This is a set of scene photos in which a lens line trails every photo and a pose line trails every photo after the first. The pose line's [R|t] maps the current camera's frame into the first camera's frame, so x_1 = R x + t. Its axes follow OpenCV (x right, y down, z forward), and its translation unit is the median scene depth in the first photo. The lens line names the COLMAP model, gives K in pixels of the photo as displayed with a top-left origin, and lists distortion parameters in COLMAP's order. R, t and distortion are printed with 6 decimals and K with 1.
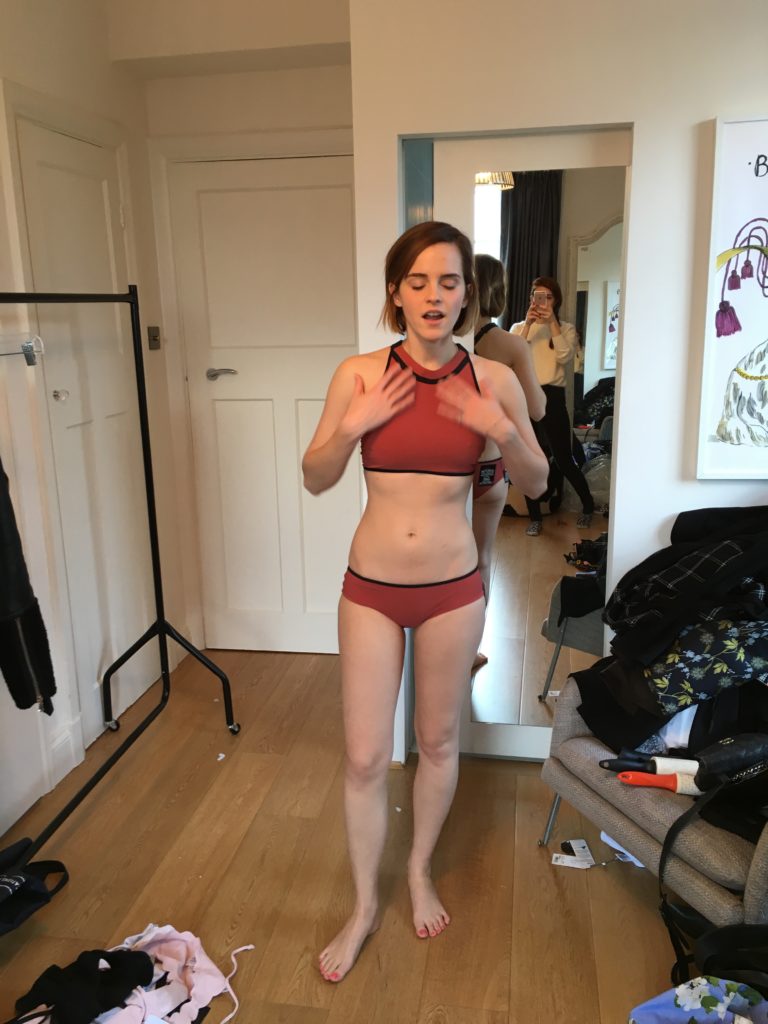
lens RADIAL K [[862.1, 0, 388.7], [0, 862.1, 505.2], [0, 0, 1]] dist [0.080960, -0.109298]
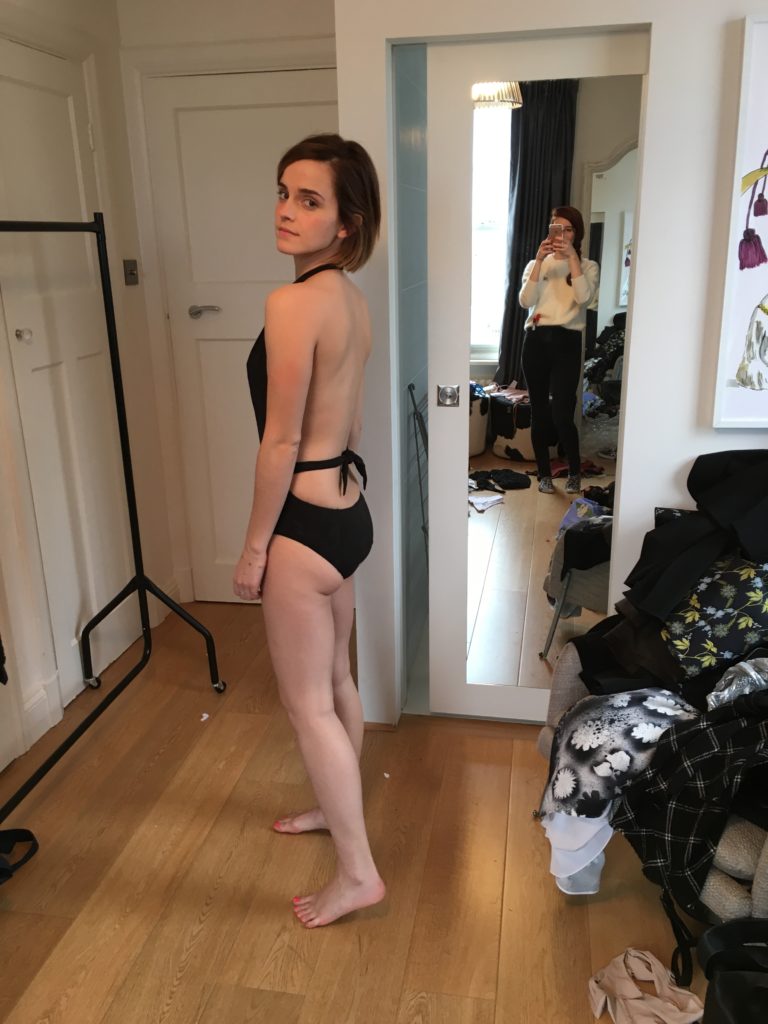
lens RADIAL K [[863.5, 0, 388.5], [0, 863.5, 504.8], [0, 0, 1]] dist [0.077550, -0.105877]
pose [[0.999909, 0.002462, -0.013227, 0.026542], [-0.001545, 0.997625, 0.068867, -0.012102], [0.013365, -0.068840, 0.997538, 0.078254]]
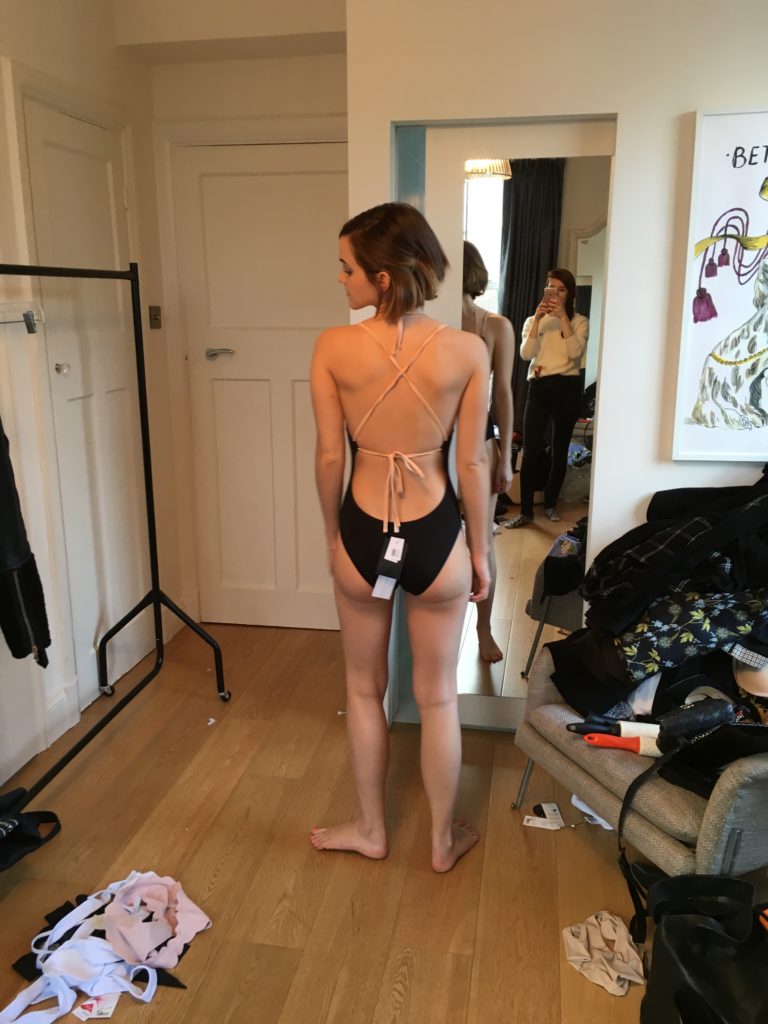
lens RADIAL K [[862.1, 0, 388.7], [0, 862.1, 505.2], [0, 0, 1]] dist [0.080960, -0.109298]
pose [[0.999772, 0.020473, -0.005996, 0.024220], [-0.020433, 0.999769, 0.006659, 0.024764], [0.006131, -0.006535, 0.999960, -0.040311]]
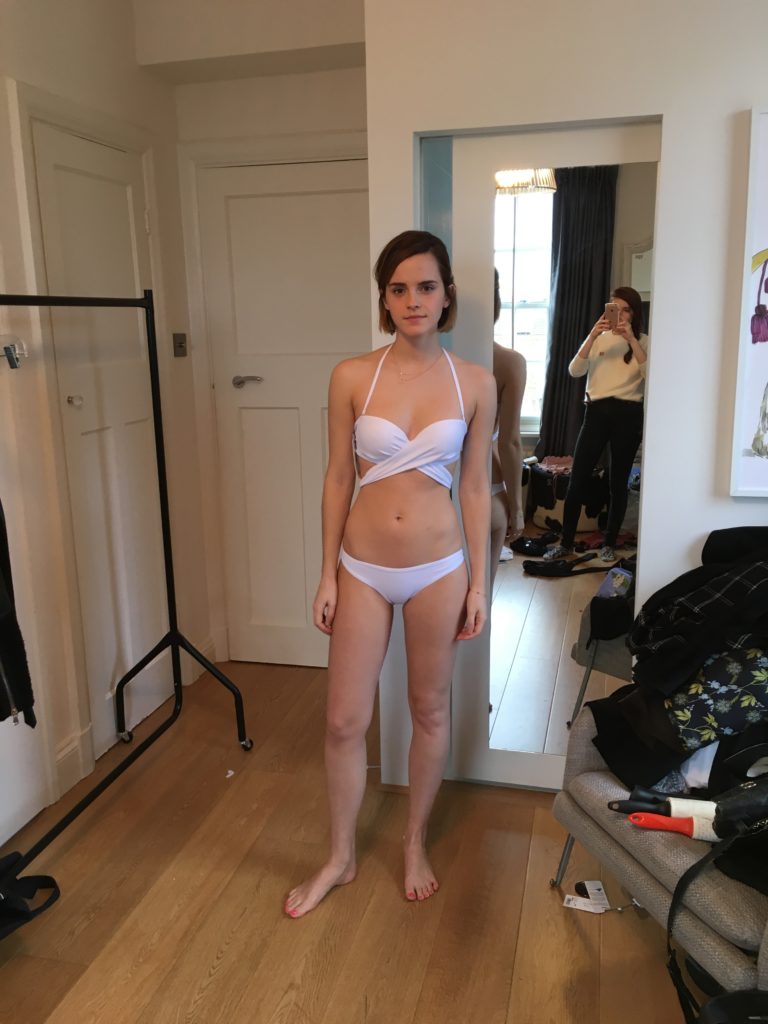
lens RADIAL K [[862.1, 0, 388.7], [0, 862.1, 505.2], [0, 0, 1]] dist [0.080960, -0.109298]
pose [[0.997024, 0.016268, -0.075352, 0.063857], [-0.017387, 0.999748, -0.014220, 0.000263], [0.075101, 0.015488, 0.997056, 0.049400]]
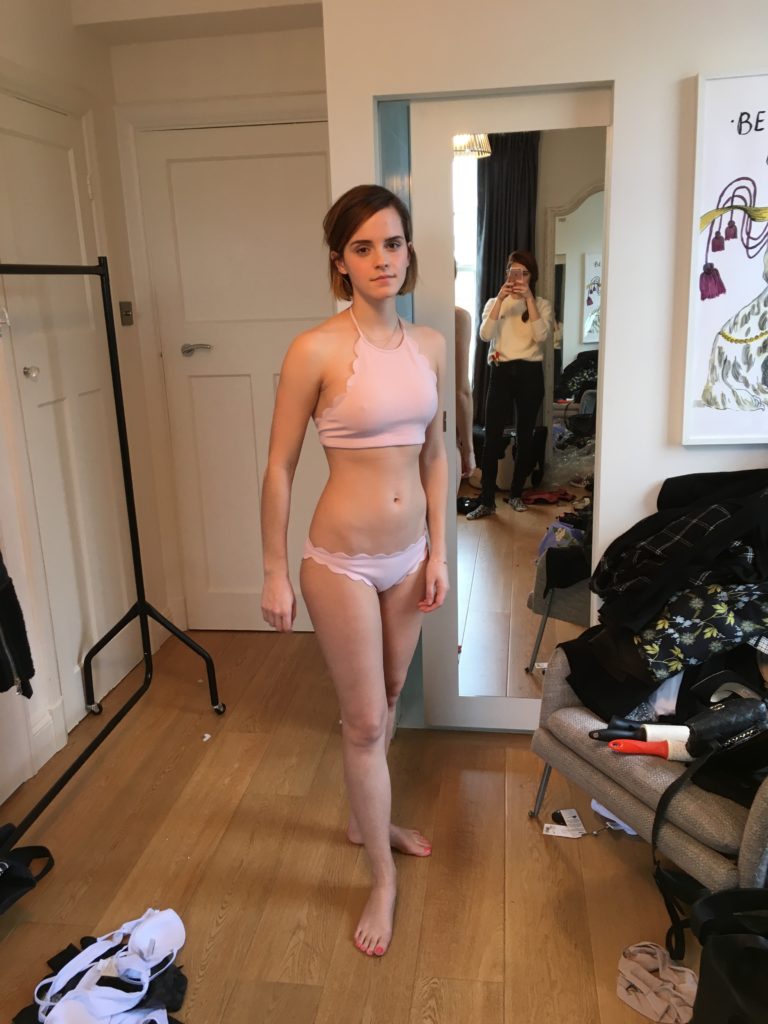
lens RADIAL K [[862.1, 0, 388.7], [0, 862.1, 505.2], [0, 0, 1]] dist [0.080960, -0.109298]
pose [[0.999526, -0.020742, 0.022743, -0.003904], [0.020227, 0.999539, 0.022650, 0.009564], [-0.023202, -0.022179, 0.999485, 0.017785]]
